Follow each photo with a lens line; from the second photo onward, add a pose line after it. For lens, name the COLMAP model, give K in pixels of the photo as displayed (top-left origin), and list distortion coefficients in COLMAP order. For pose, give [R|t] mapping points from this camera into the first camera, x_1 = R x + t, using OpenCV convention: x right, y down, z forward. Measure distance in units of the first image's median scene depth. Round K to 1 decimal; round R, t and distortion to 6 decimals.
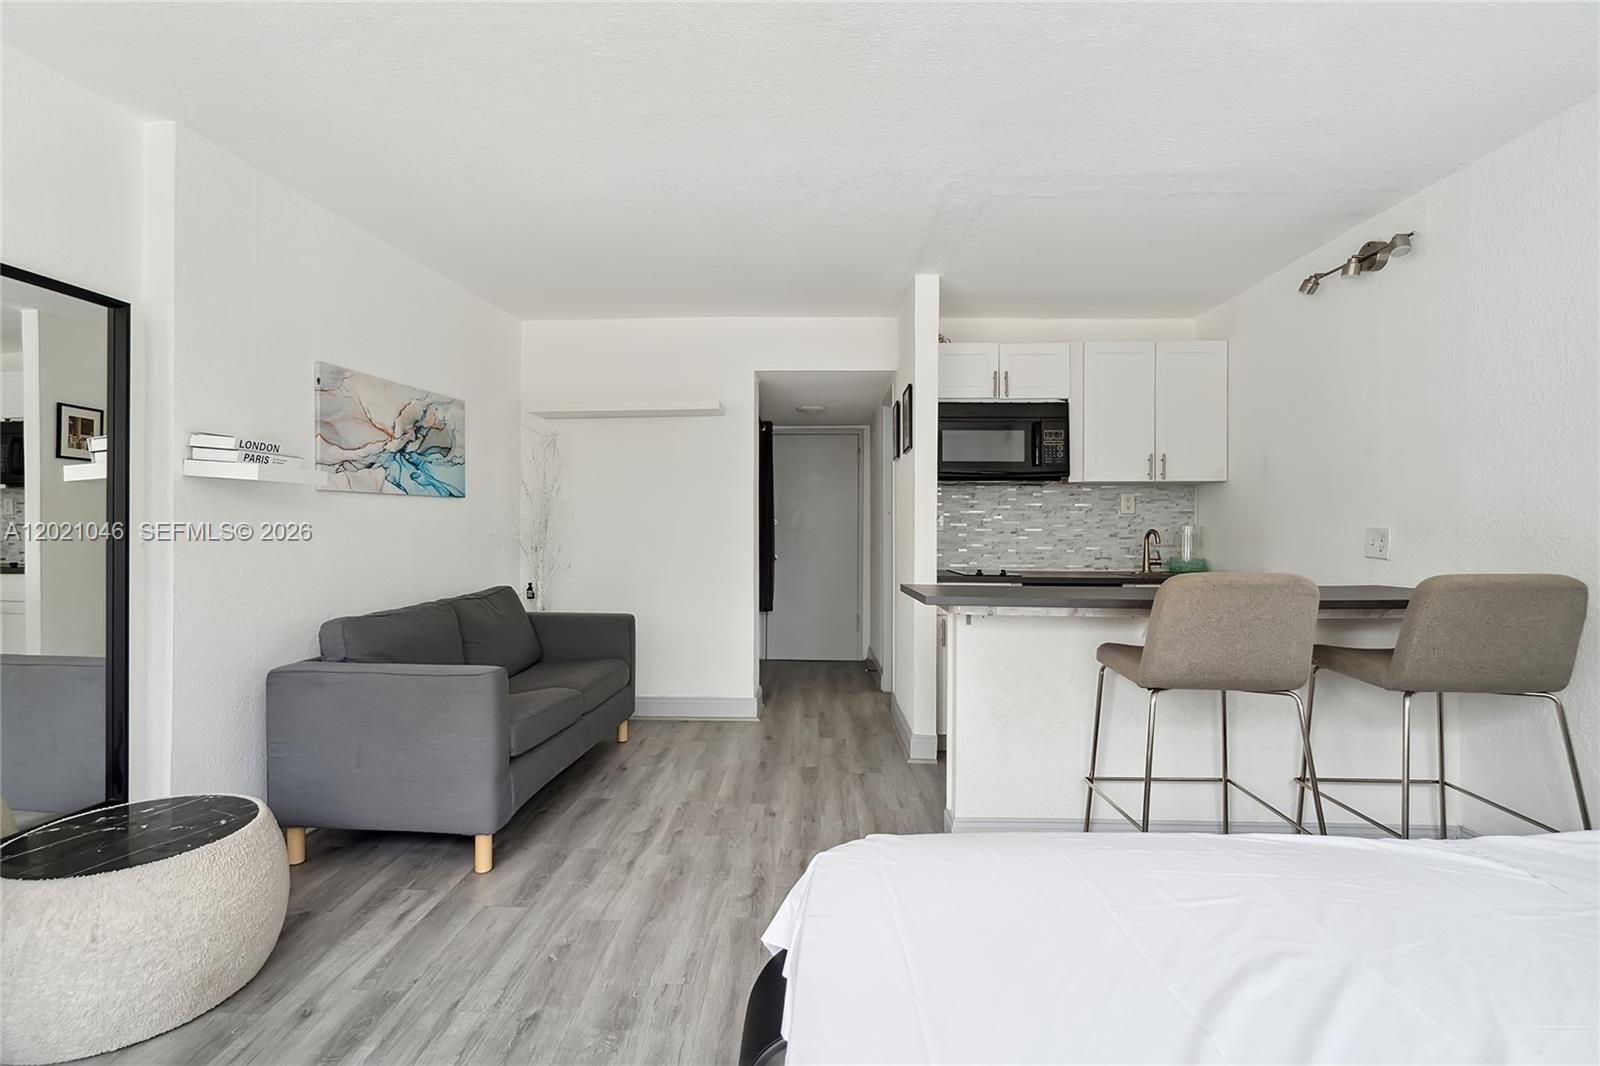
lens RADIAL K [[741.2, 0, 793.8], [0, 741.2, 528.3], [0, 0, 1]] dist [-0.004151, 0.000096]
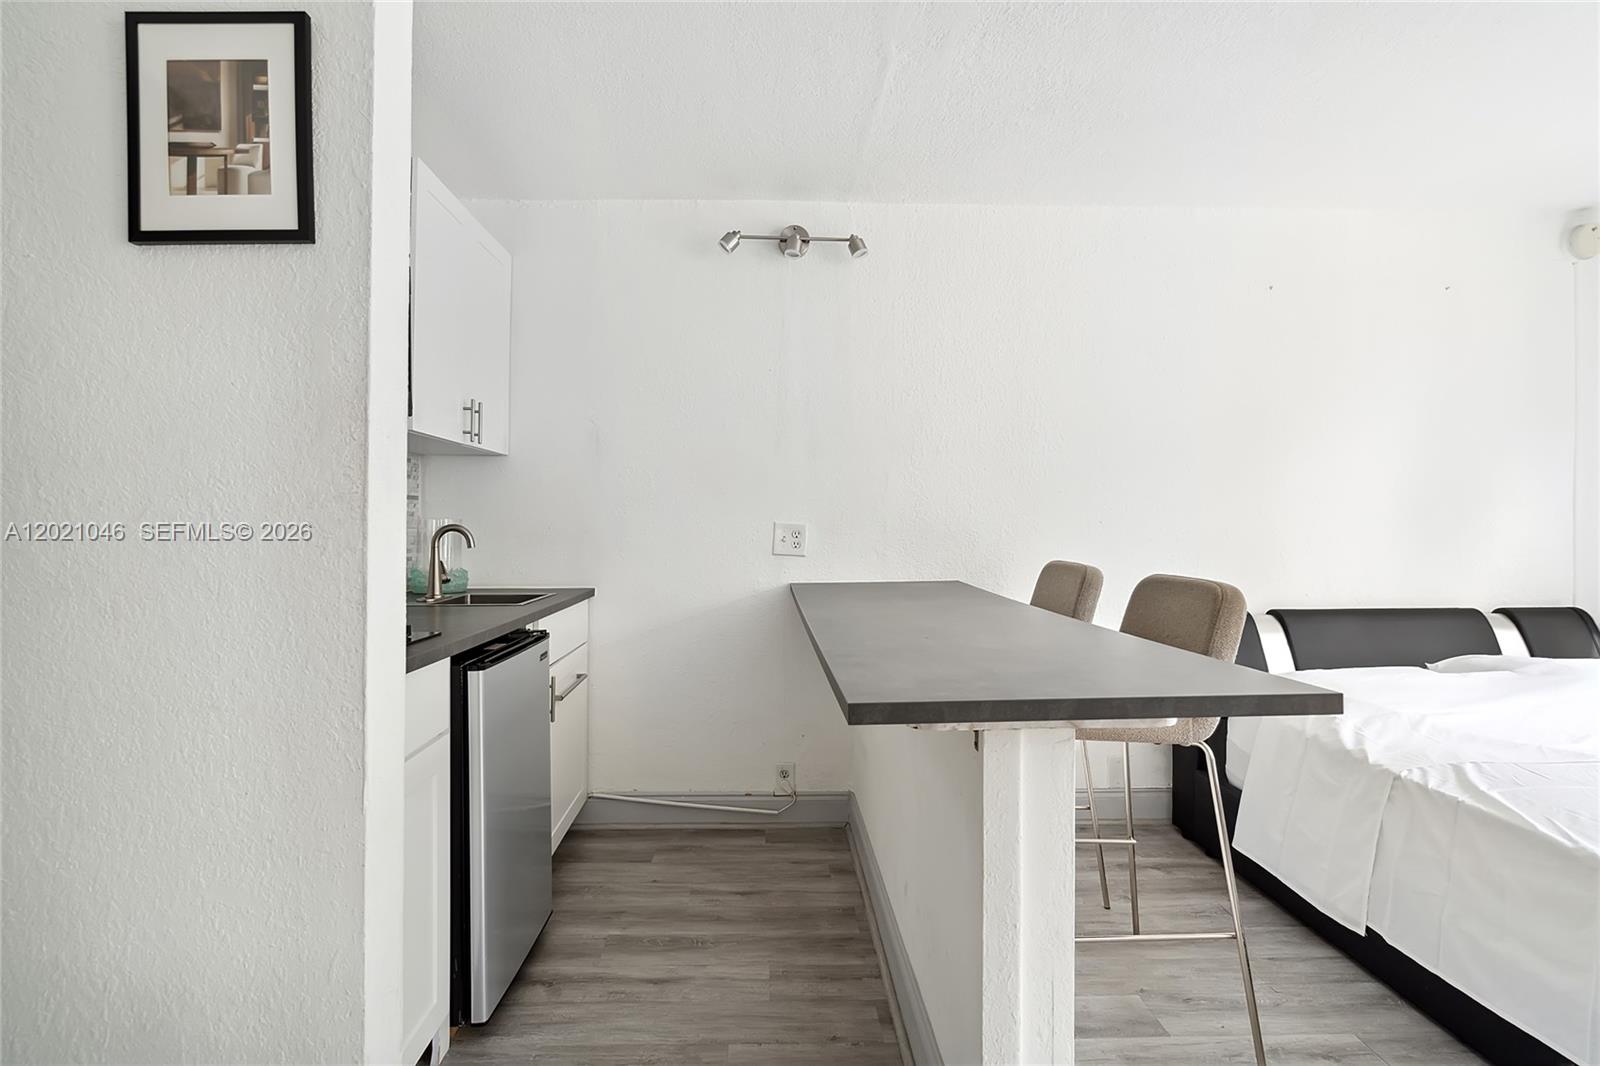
lens RADIAL K [[741.2, 0, 793.8], [0, 741.2, 528.3], [0, 0, 1]] dist [-0.004151, 0.000096]
pose [[-0.066584, -0.006740, 0.997758, -0.130248], [-0.004305, 0.999970, 0.006467, -0.000892], [-0.997772, -0.003865, -0.066611, 0.774307]]
